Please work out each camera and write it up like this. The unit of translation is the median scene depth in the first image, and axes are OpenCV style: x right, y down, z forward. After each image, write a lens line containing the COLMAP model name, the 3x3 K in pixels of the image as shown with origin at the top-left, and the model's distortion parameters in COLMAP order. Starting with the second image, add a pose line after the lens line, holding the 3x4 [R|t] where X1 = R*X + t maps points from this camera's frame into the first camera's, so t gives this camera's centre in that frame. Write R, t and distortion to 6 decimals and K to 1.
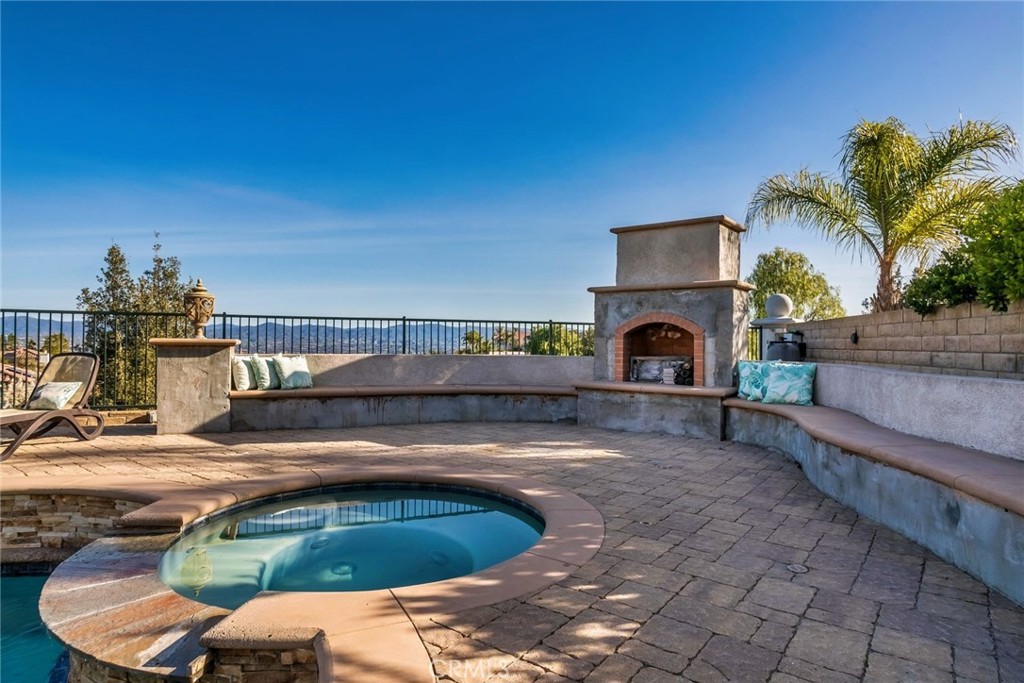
lens RADIAL K [[561.5, 0, 512.0], [0, 561.5, 341.5], [0, 0, 1]] dist [-0.013579, 0.000508]
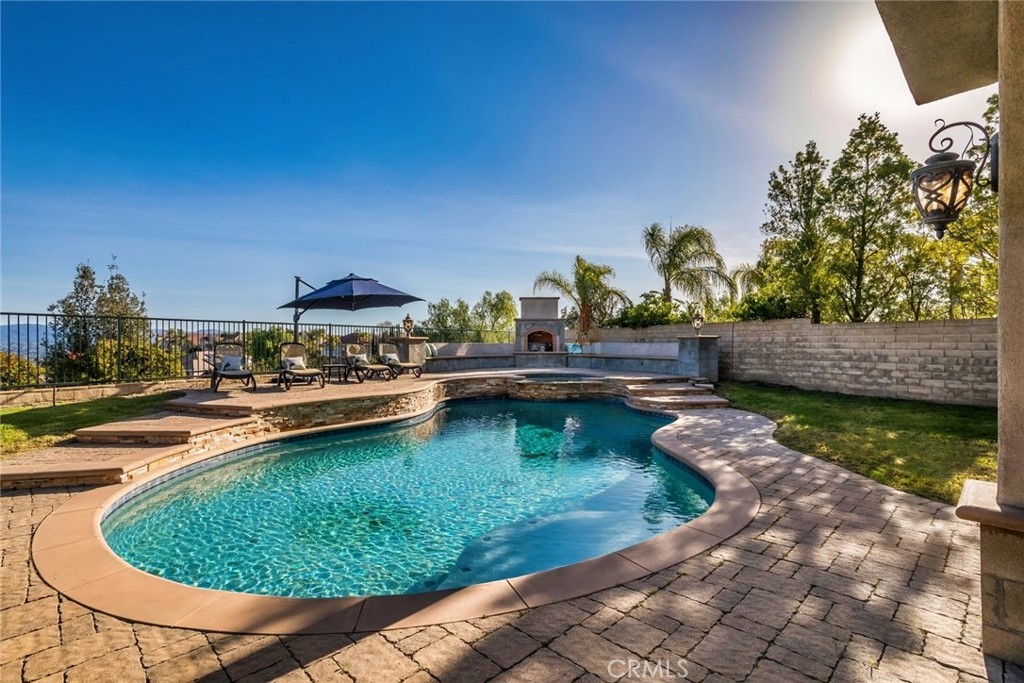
lens RADIAL K [[488.5, 0, 509.8], [0, 488.5, 336.7], [0, 0, 1]] dist [-0.024441, 0.017617]
pose [[0.794616, -0.003752, 0.607100, -1.521611], [0.006108, 0.999980, -0.001814, -0.000980], [-0.607081, 0.005149, 0.794623, -1.032264]]
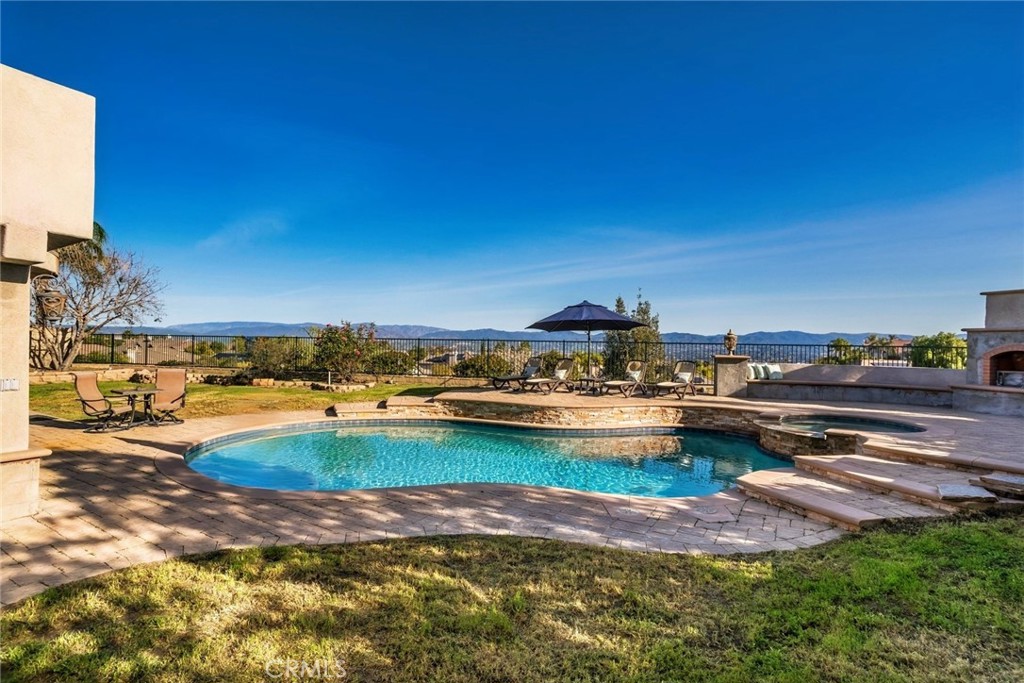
lens RADIAL K [[488.5, 0, 509.8], [0, 488.5, 336.7], [0, 0, 1]] dist [-0.024441, 0.017617]
pose [[0.796842, -0.002757, -0.604182, -0.075552], [-0.005049, 0.999924, -0.011223, -0.055290], [0.604167, 0.011994, 0.796768, -1.113298]]
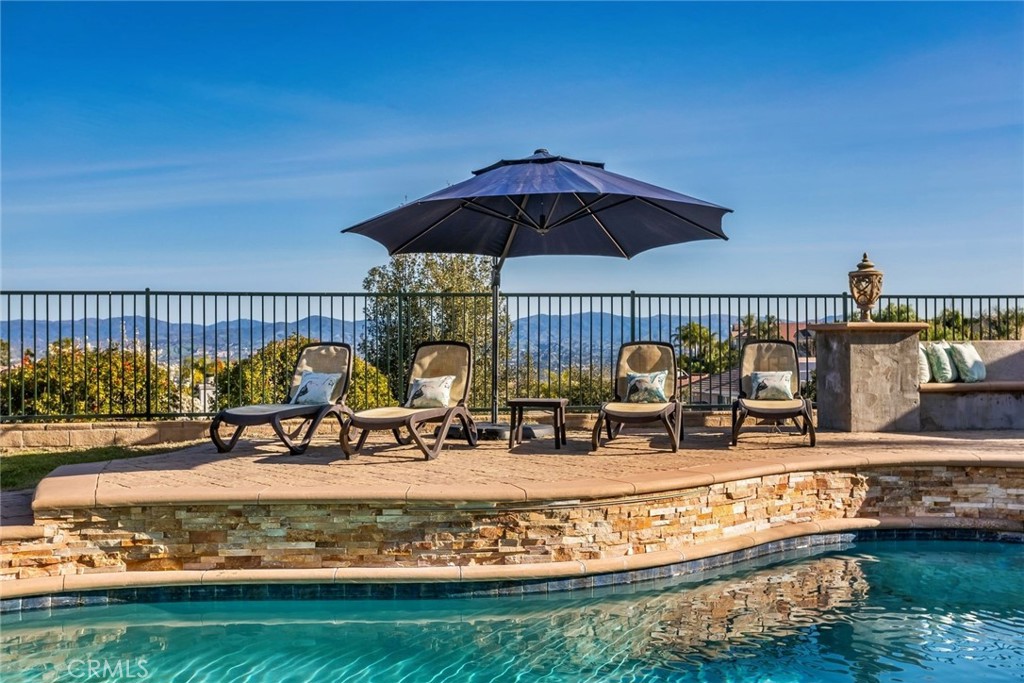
lens RADIAL K [[1064.9, 0, 512.0], [0, 1064.9, 341.5], [0, 0, 1]] dist [0.031177, 0.025707]
pose [[0.979564, -0.013300, -0.200694, -0.753988], [0.014377, 0.999889, 0.003910, 0.008875], [0.200620, -0.006715, 0.979646, -0.703736]]
